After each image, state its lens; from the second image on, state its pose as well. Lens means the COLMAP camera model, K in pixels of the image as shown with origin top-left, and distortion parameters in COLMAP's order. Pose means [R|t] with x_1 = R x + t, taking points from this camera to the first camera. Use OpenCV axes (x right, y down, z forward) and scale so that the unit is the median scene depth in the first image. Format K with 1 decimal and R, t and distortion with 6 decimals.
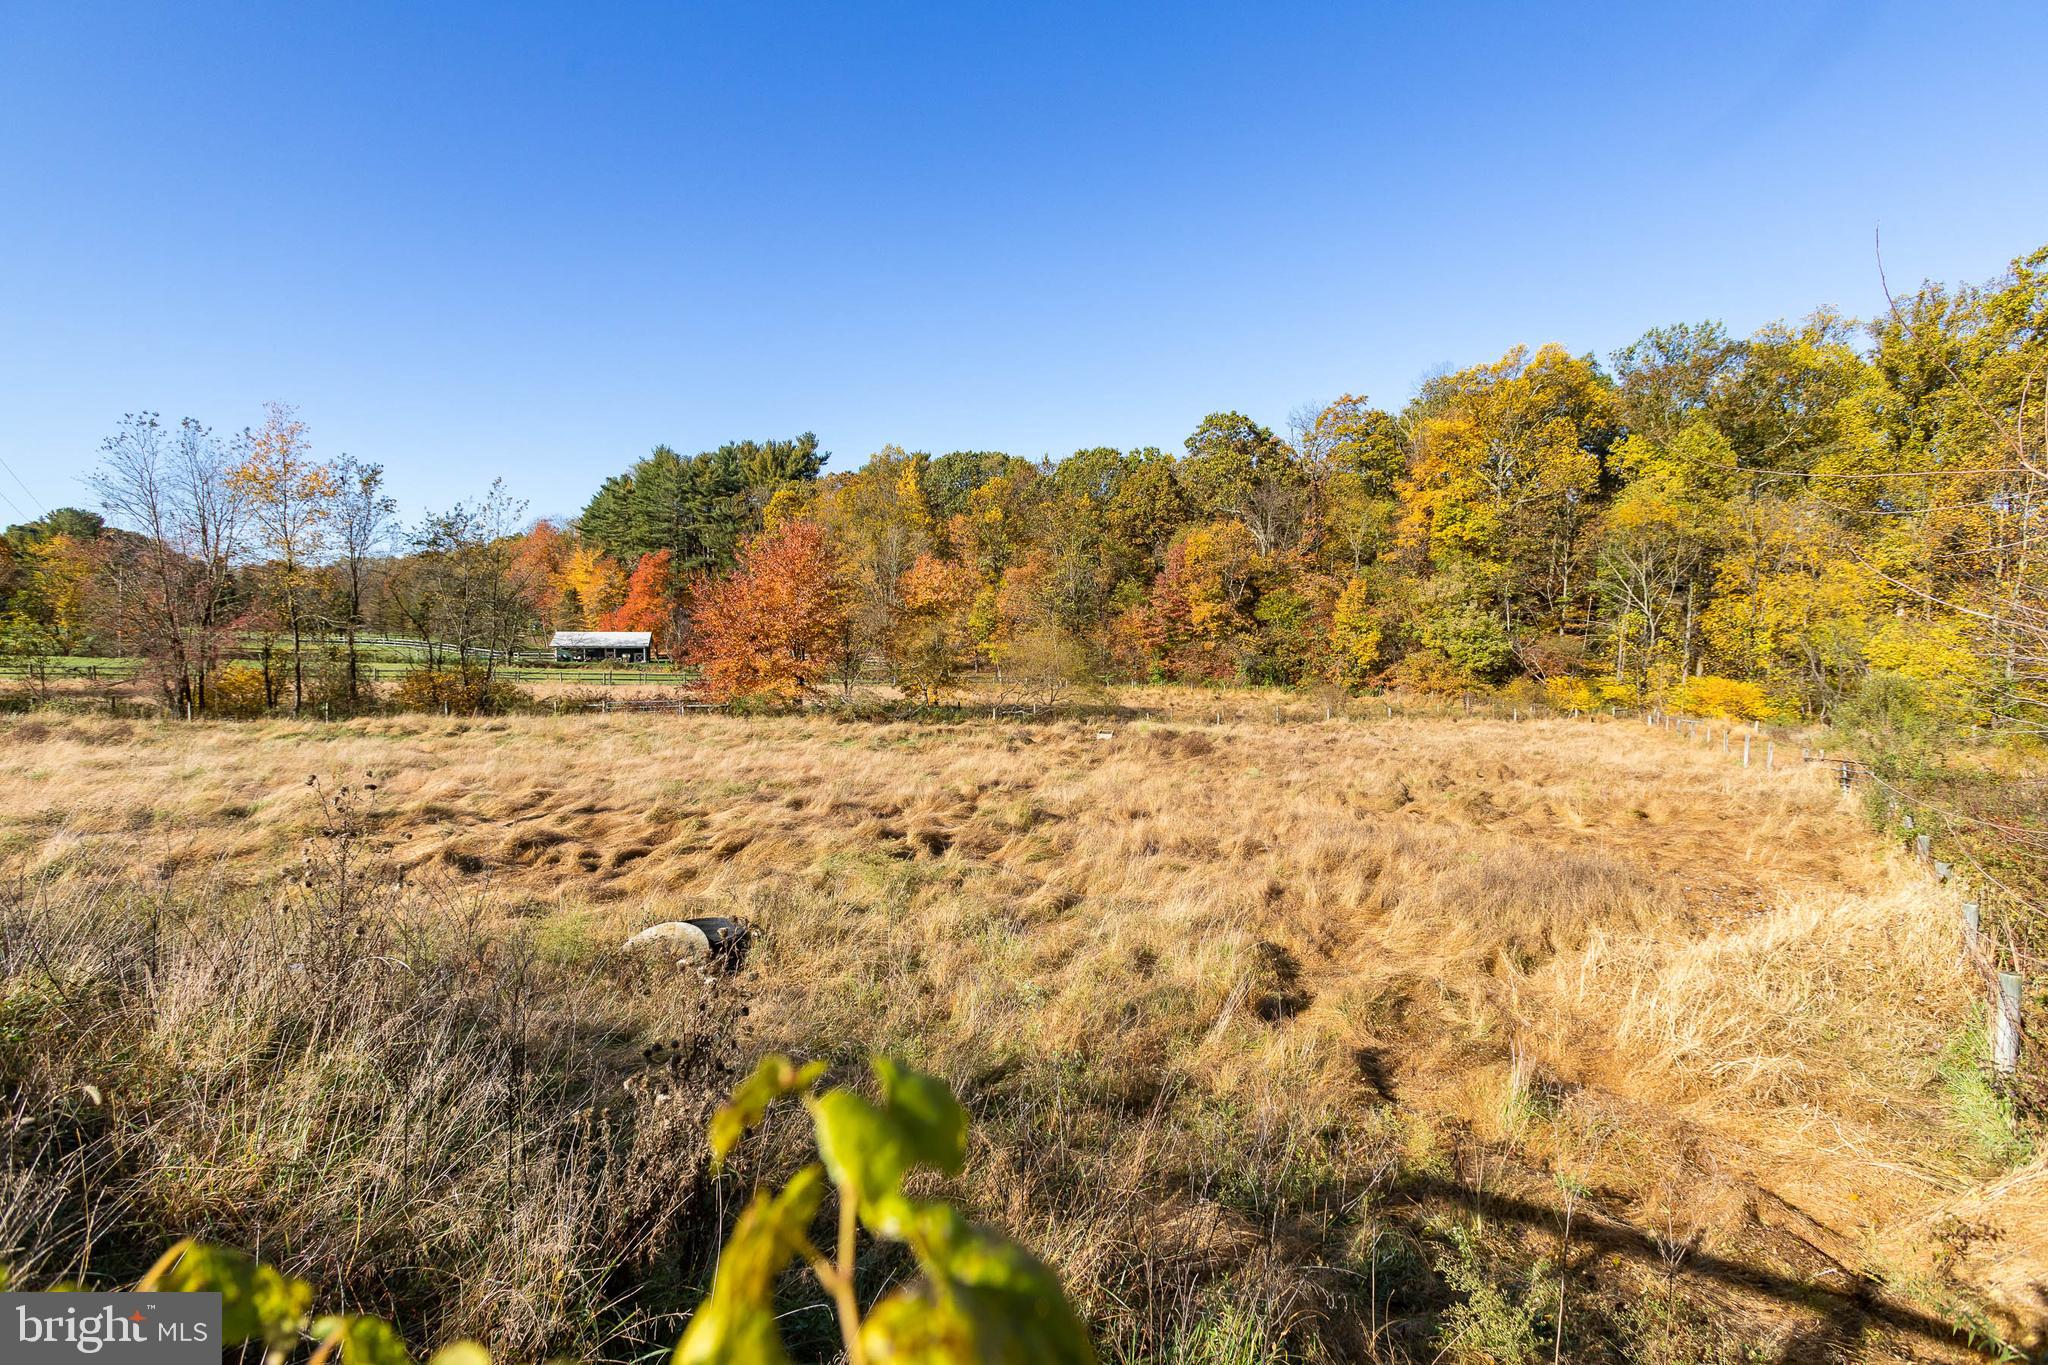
lens RADIAL K [[1003.5, 0, 1023.2], [0, 1003.5, 678.0], [0, 0, 1]] dist [0.000092, 0.000025]
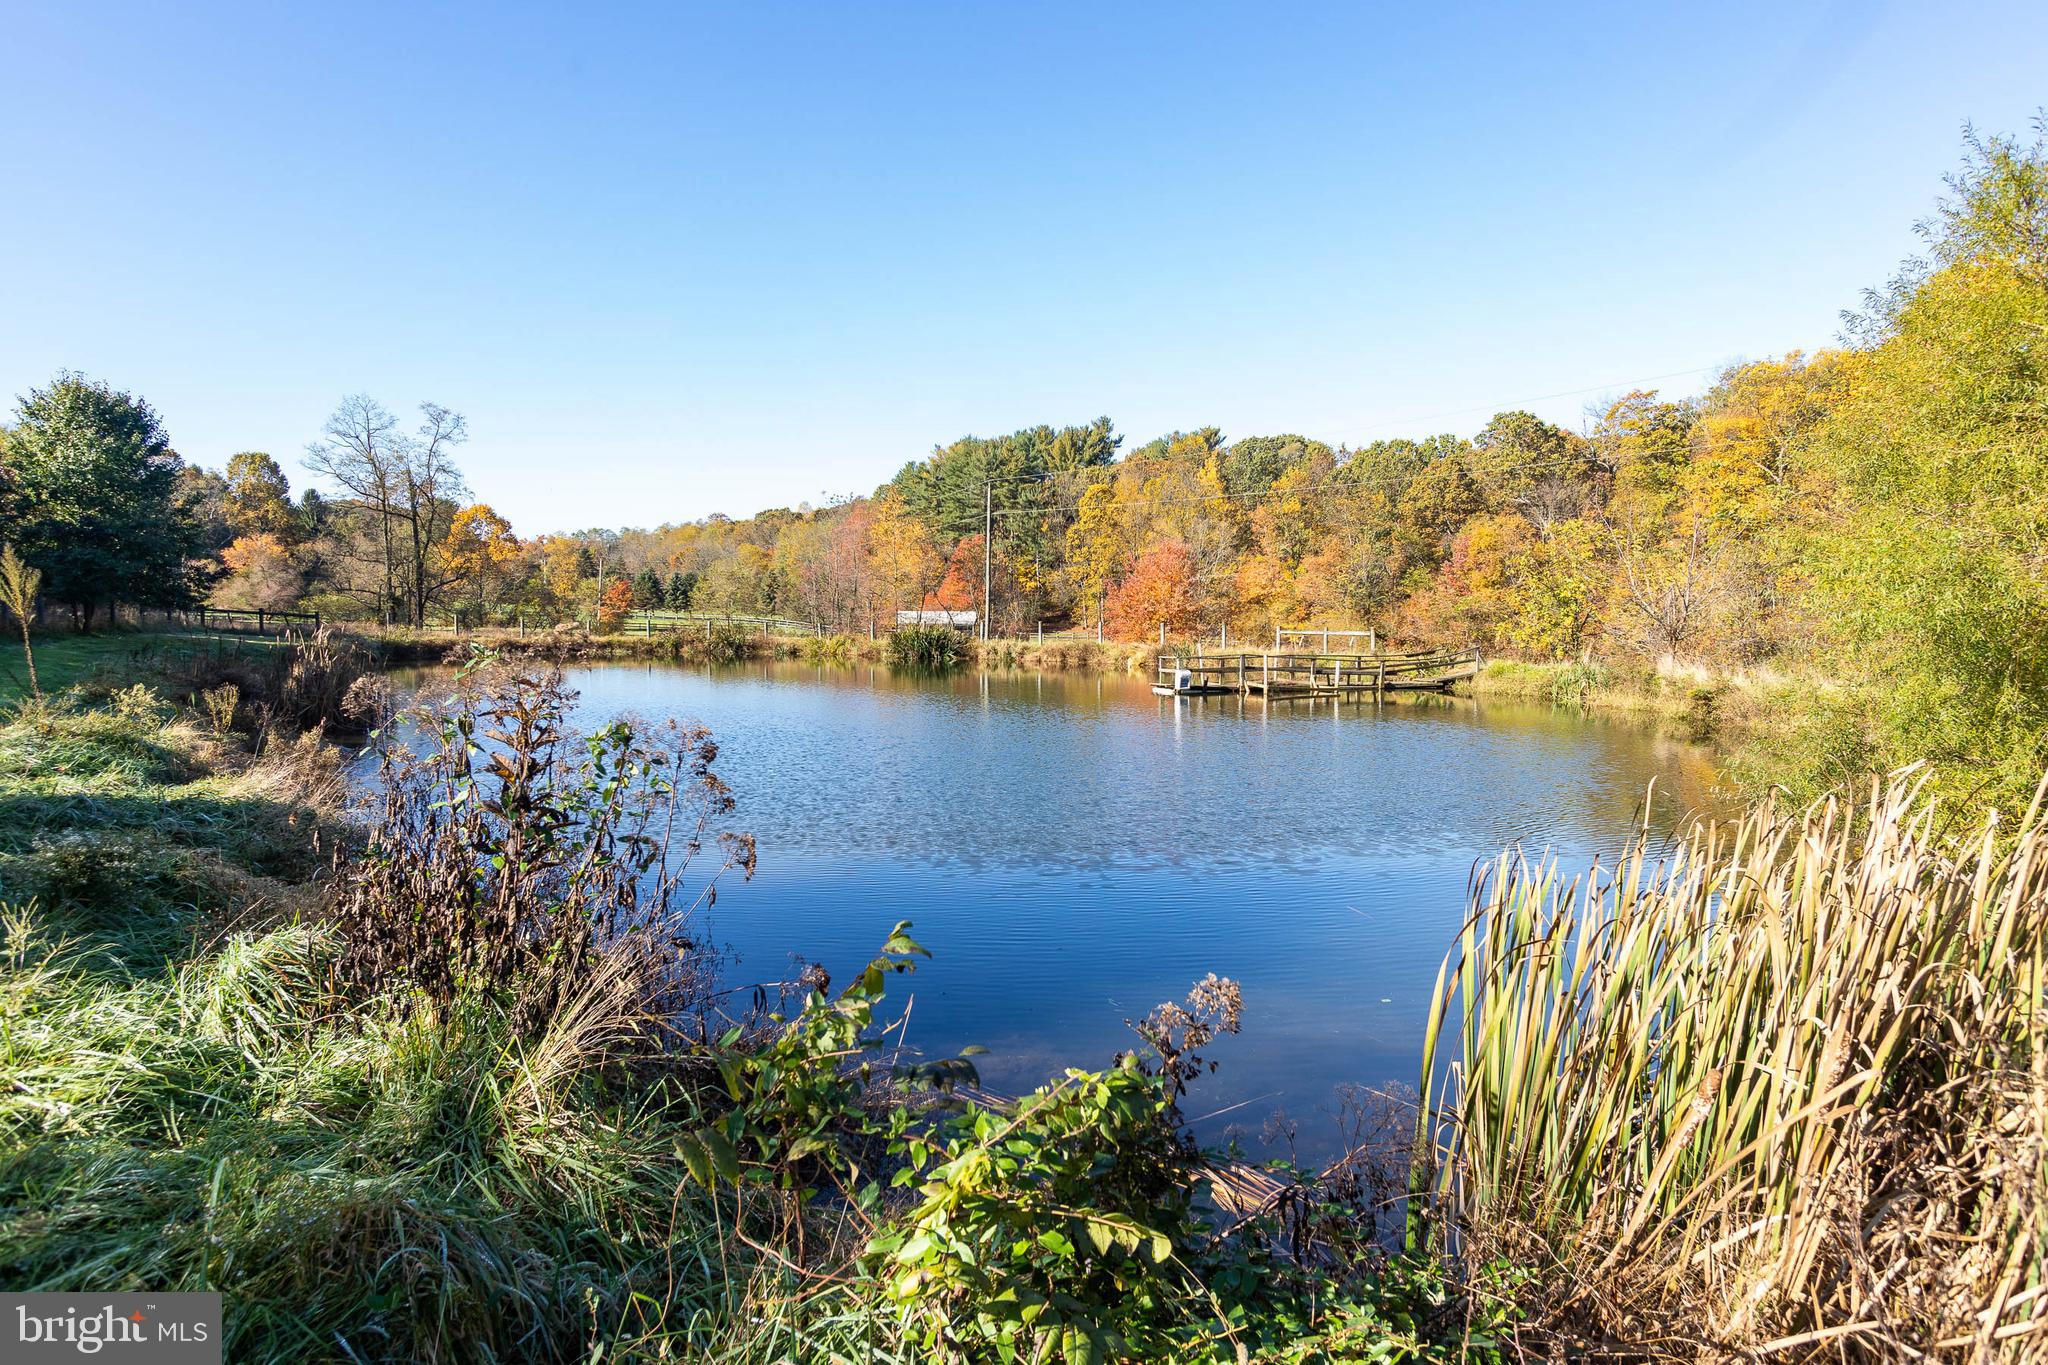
lens RADIAL K [[1299.7, 0, 1022.5], [0, 1299.7, 683.8], [0, 0, 1]] dist [-0.001738, -0.000638]
pose [[0.976668, 0.013584, -0.214325, -0.010316], [-0.010862, 0.999845, 0.013871, 0.013980], [0.214480, -0.011219, 0.976664, -0.427201]]
